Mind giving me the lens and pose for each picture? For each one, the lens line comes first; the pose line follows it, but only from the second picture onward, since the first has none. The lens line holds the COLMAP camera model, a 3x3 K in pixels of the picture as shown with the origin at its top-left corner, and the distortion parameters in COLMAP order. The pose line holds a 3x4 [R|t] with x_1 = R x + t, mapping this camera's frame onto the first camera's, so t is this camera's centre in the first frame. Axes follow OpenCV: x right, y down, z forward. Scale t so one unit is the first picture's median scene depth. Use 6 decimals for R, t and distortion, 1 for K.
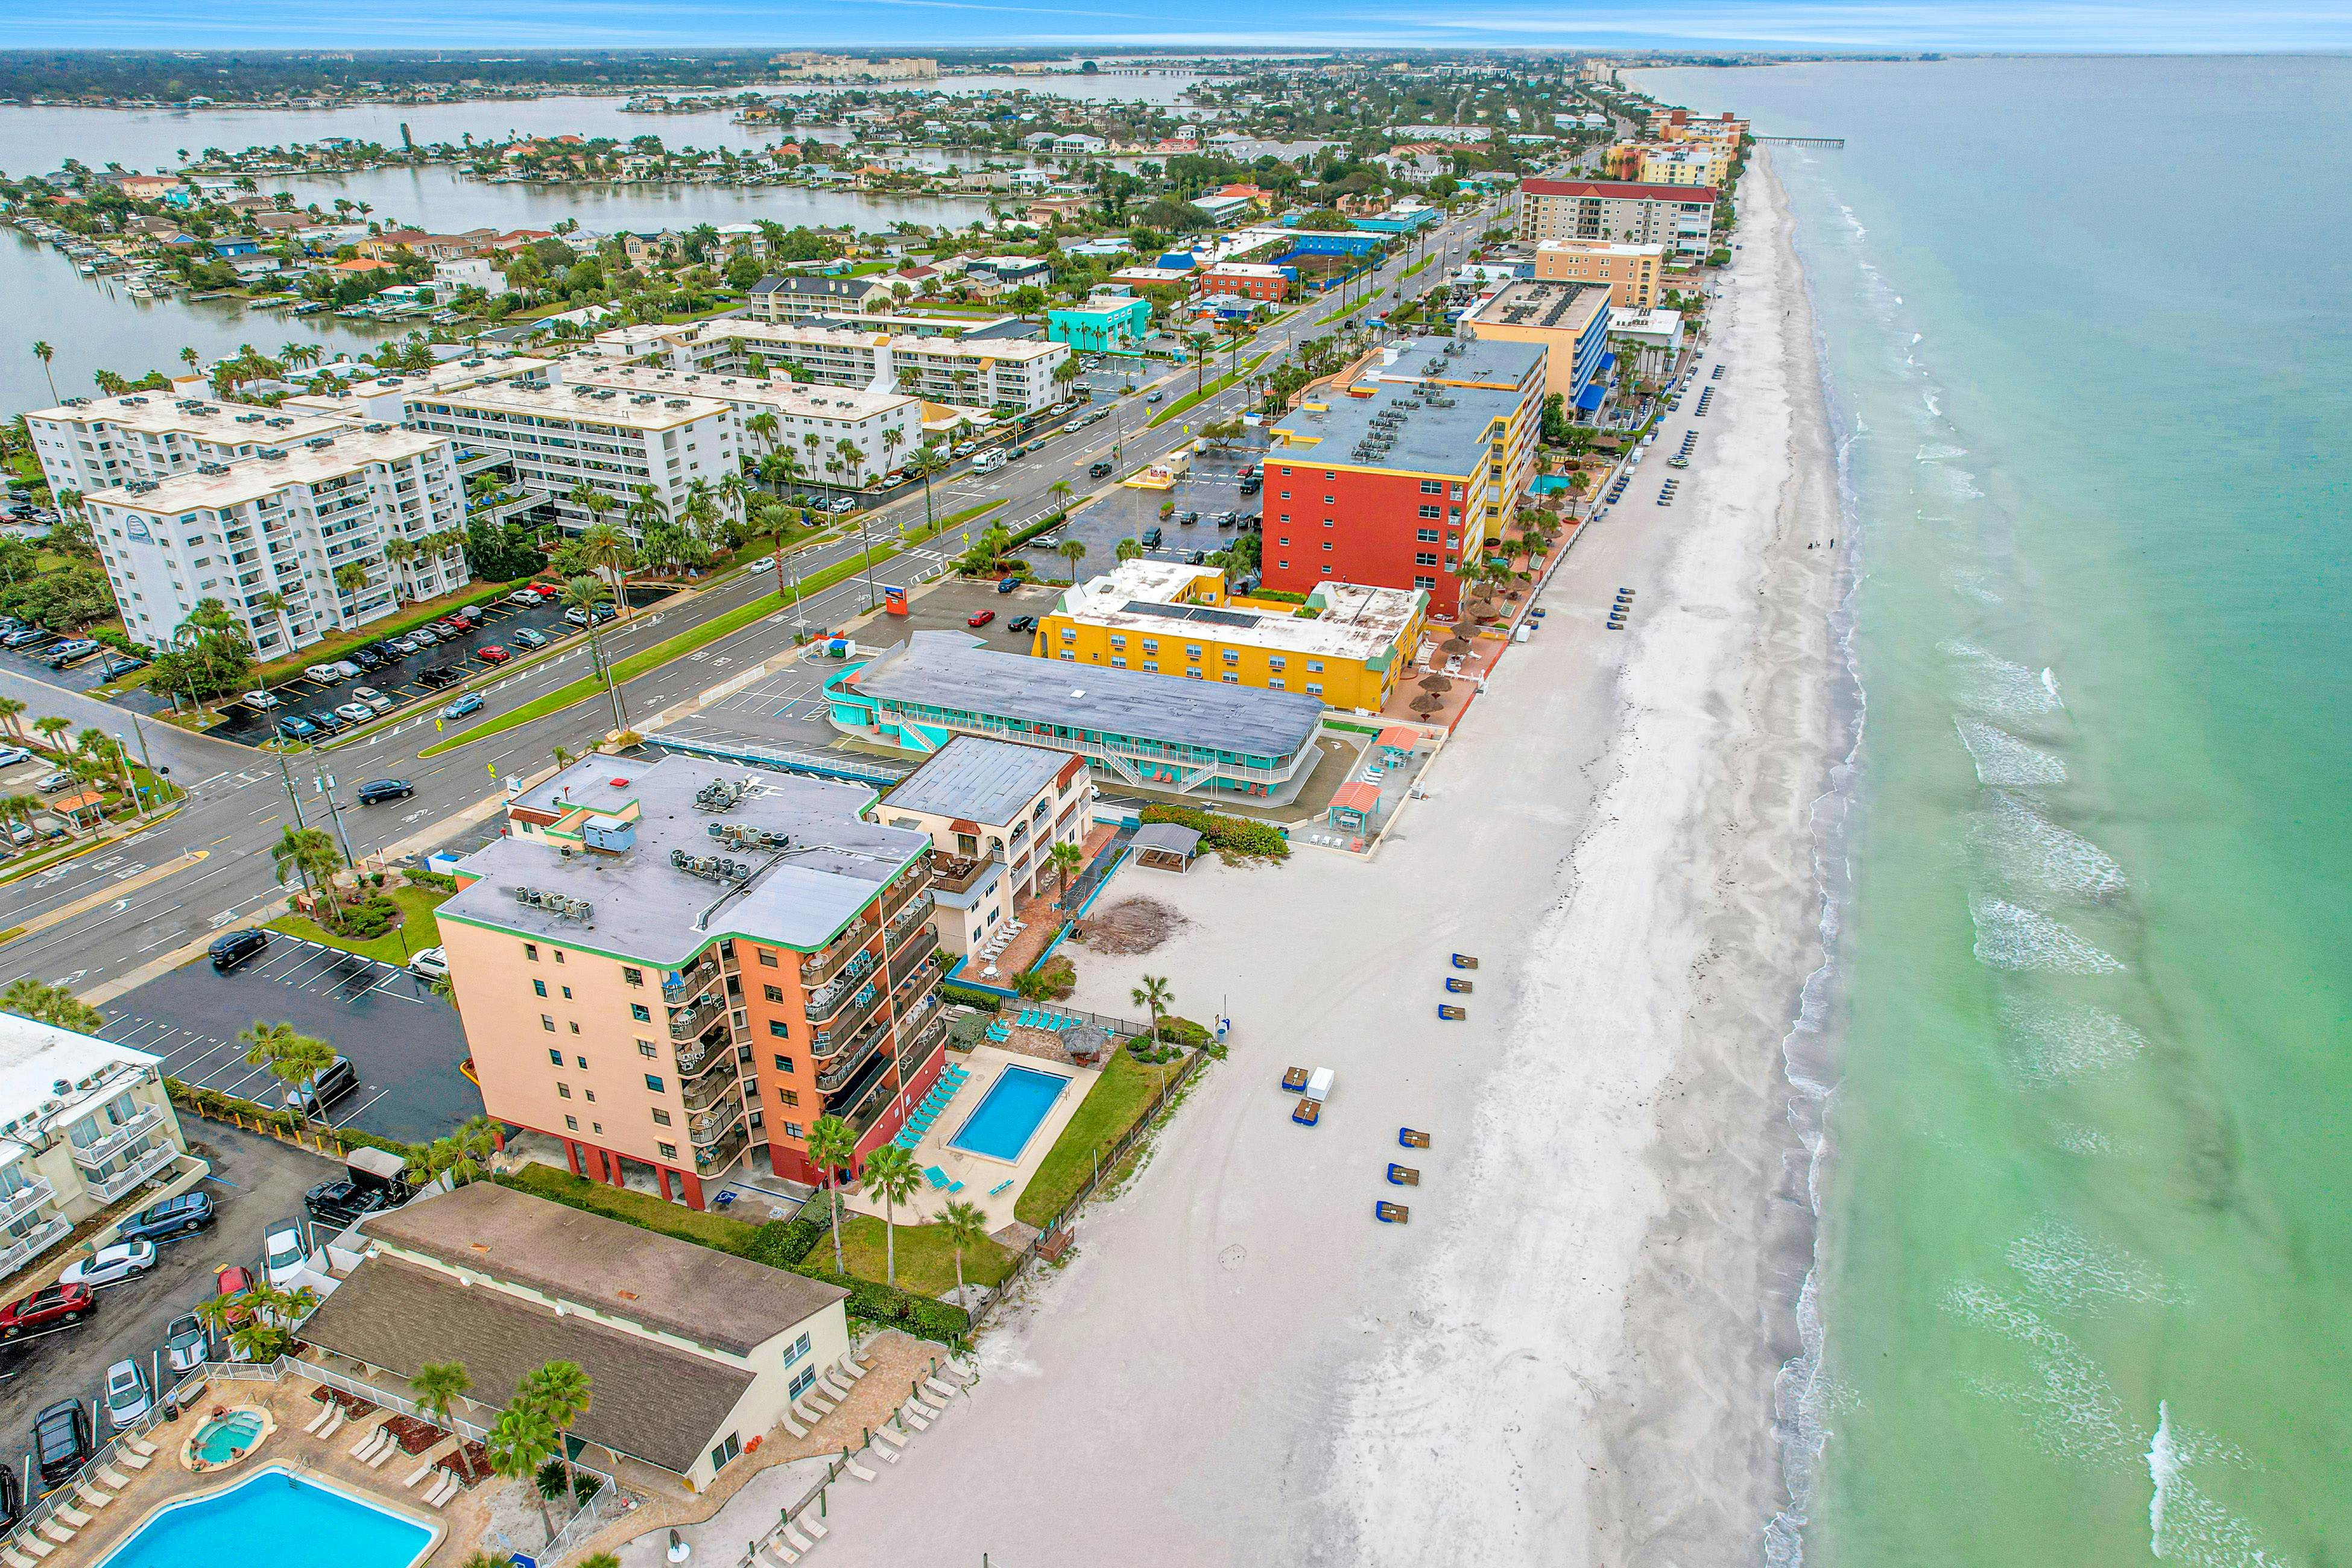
lens RADIAL K [[1519.3, 0, 1176.0], [0, 1519.3, 784.0], [0, 0, 1]] dist [-0.072583, 0.059630]
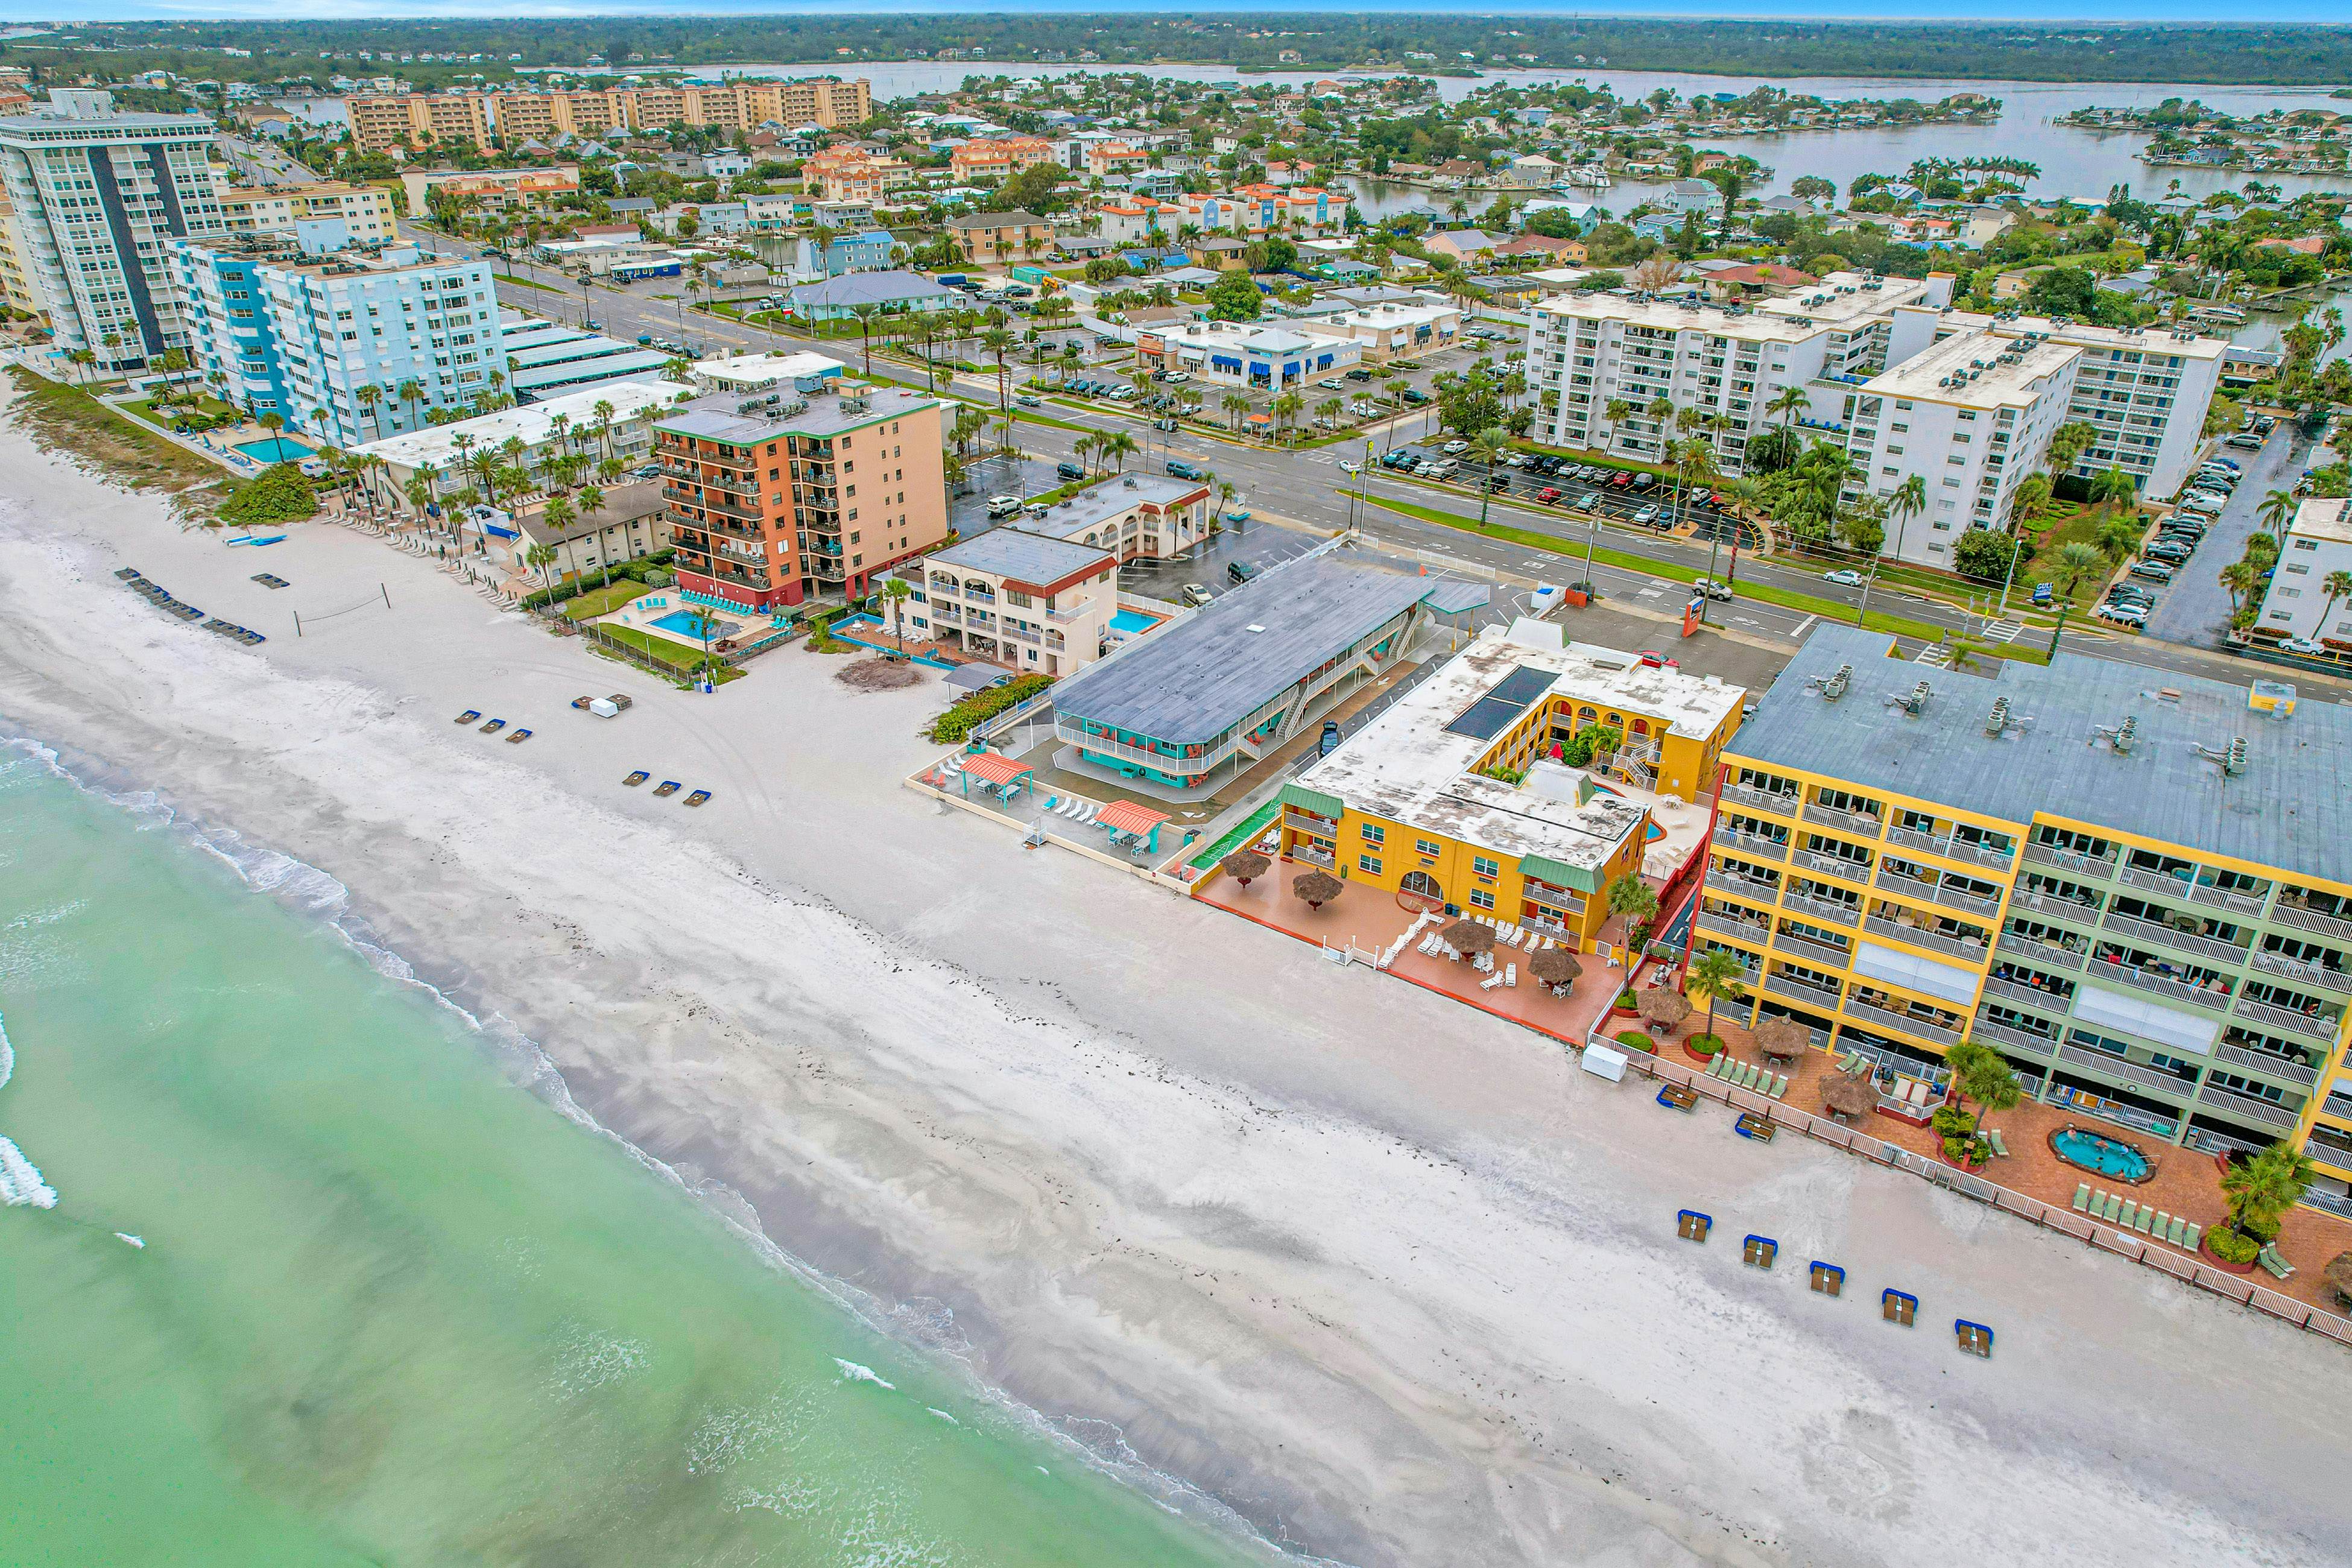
lens RADIAL K [[1519.3, 0, 1176.0], [0, 1519.3, 784.0], [0, 0, 1]] dist [-0.072583, 0.059630]
pose [[-0.231268, 0.442949, -0.866205, 0.718100], [-0.436600, 0.748401, 0.499275, -0.390155], [0.869423, 0.493651, 0.020310, 0.905022]]
